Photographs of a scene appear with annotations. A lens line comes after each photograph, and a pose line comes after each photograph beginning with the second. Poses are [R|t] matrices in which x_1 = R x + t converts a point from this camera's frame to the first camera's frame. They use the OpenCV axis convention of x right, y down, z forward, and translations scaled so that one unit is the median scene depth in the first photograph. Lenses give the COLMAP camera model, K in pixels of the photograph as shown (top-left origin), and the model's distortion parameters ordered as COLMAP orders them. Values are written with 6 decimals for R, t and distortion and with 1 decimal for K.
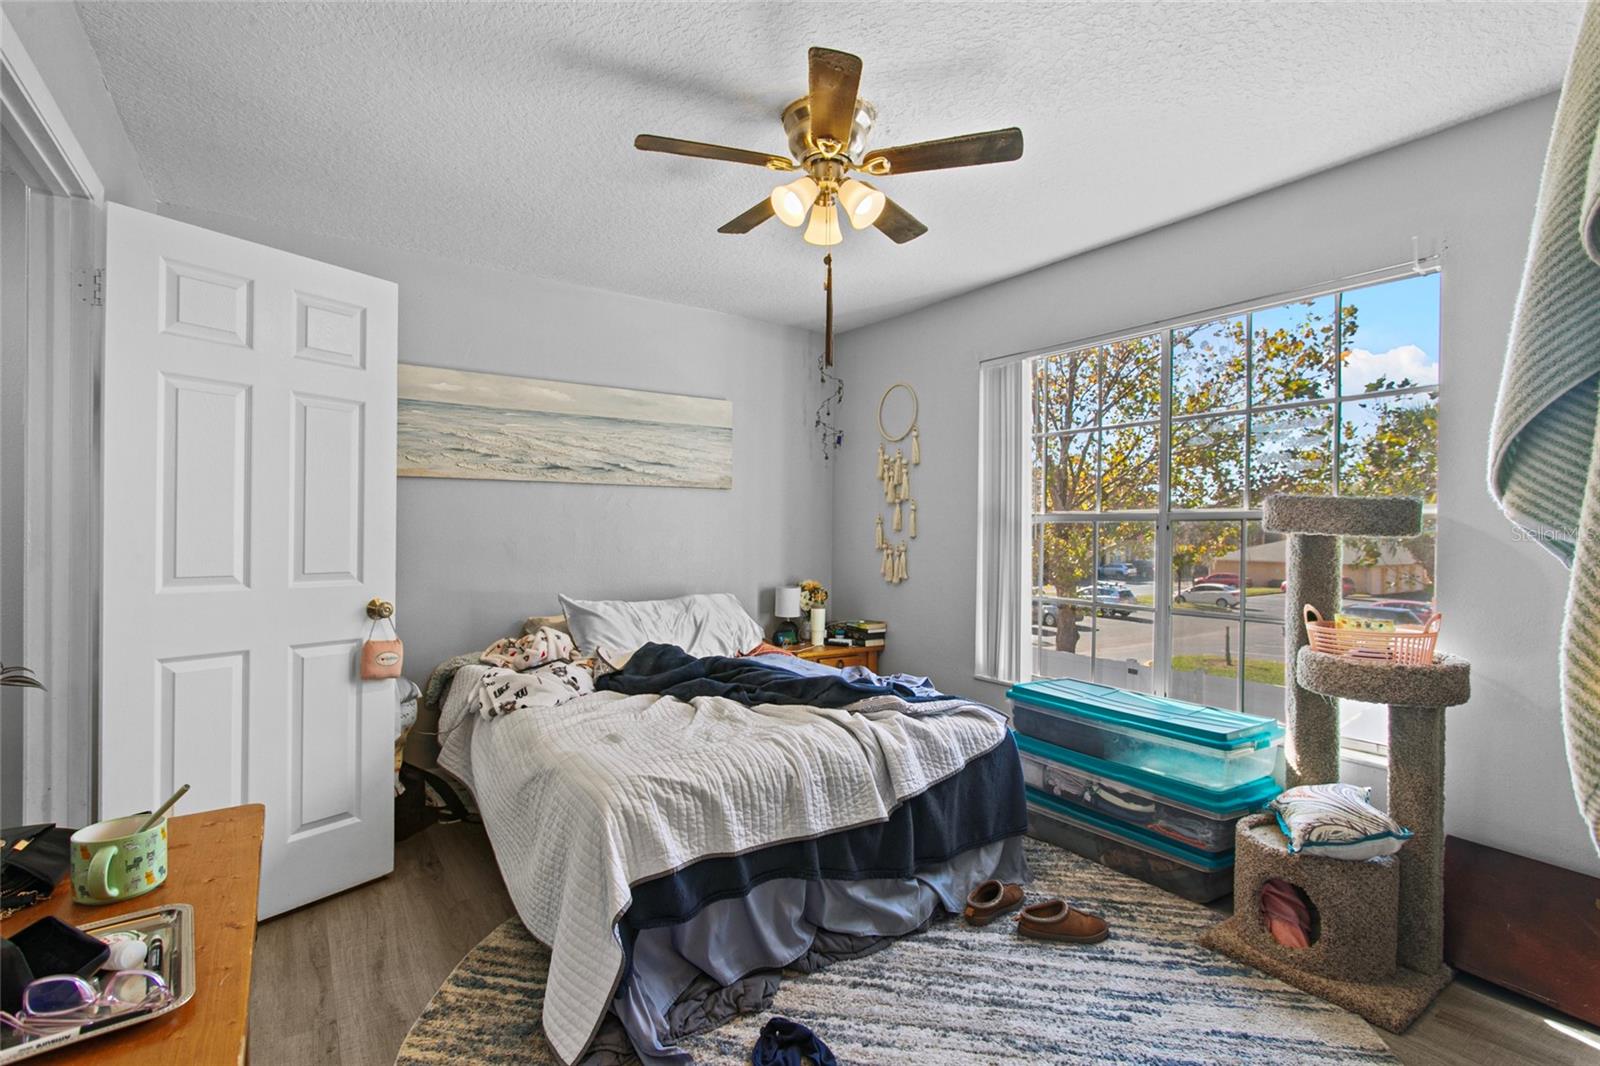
lens RADIAL K [[757.7, 0, 808.5], [0, 757.7, 538.0], [0, 0, 1]] dist [-0.001127, 0.002130]
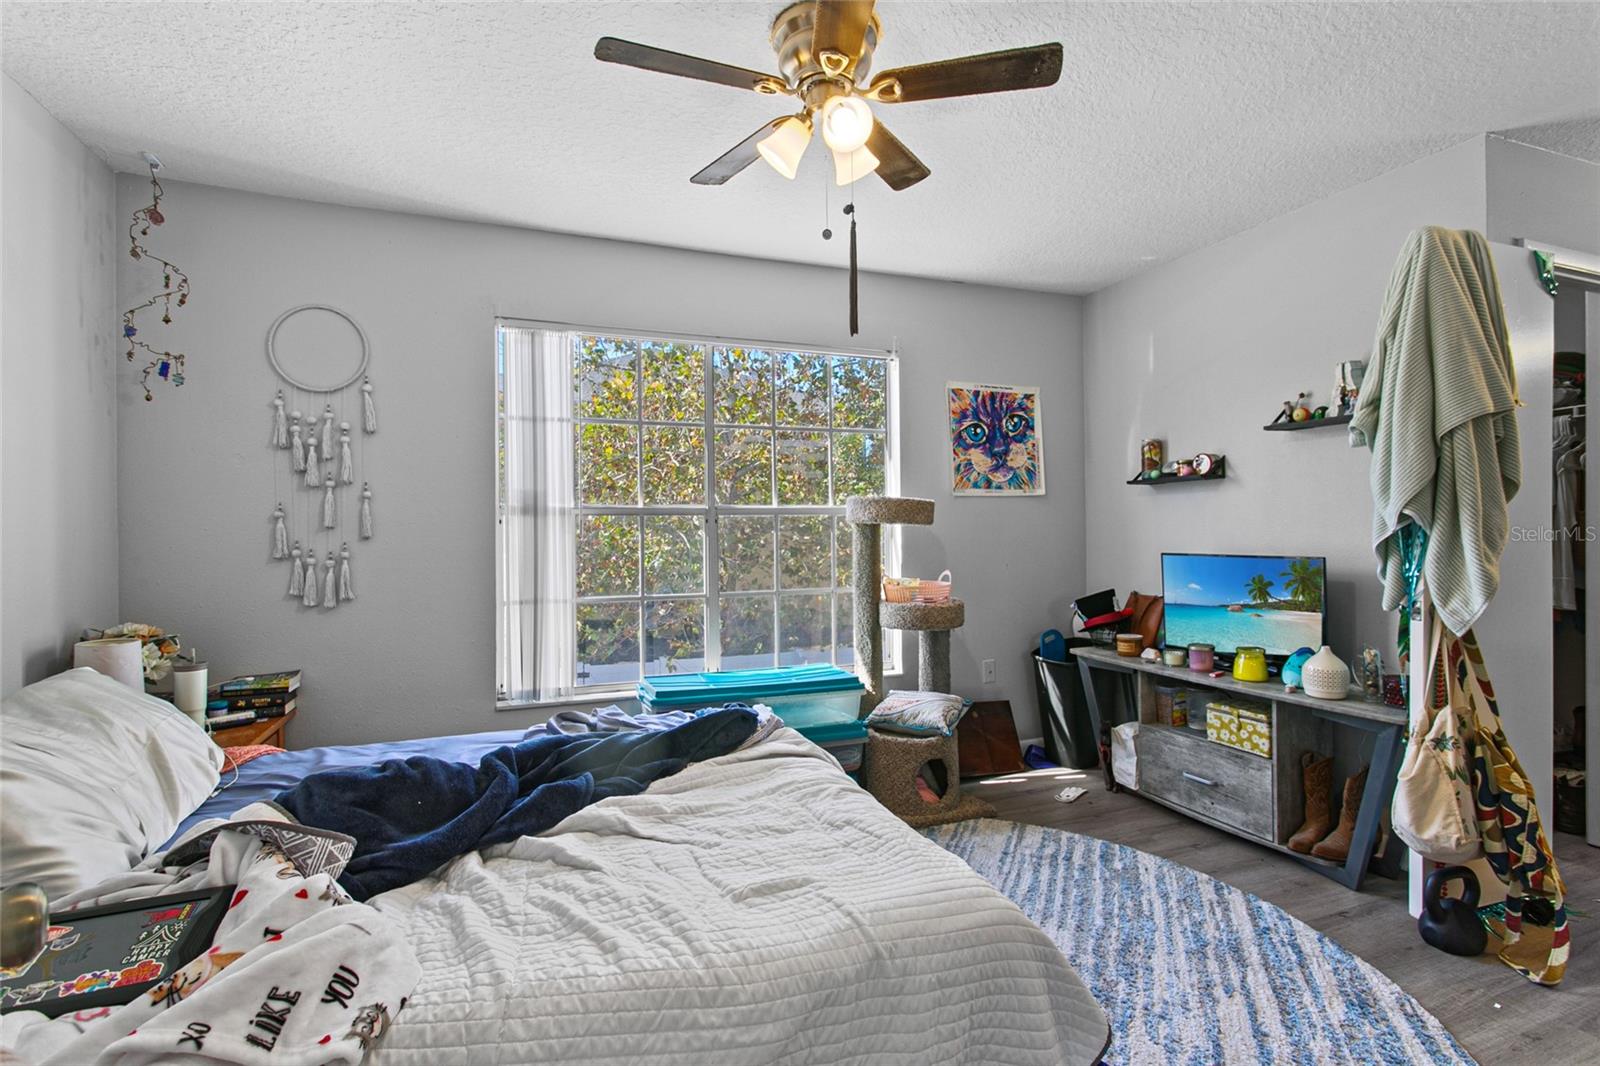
lens RADIAL K [[757.7, 0, 795.0], [0, 757.7, 535.8], [0, 0, 1]] dist [-0.001127, 0.002130]
pose [[0.250438, -0.024052, 0.967834, -0.428360], [0.013167, 0.999683, 0.021437, -0.011099], [-0.968043, 0.007375, 0.250675, 0.436997]]
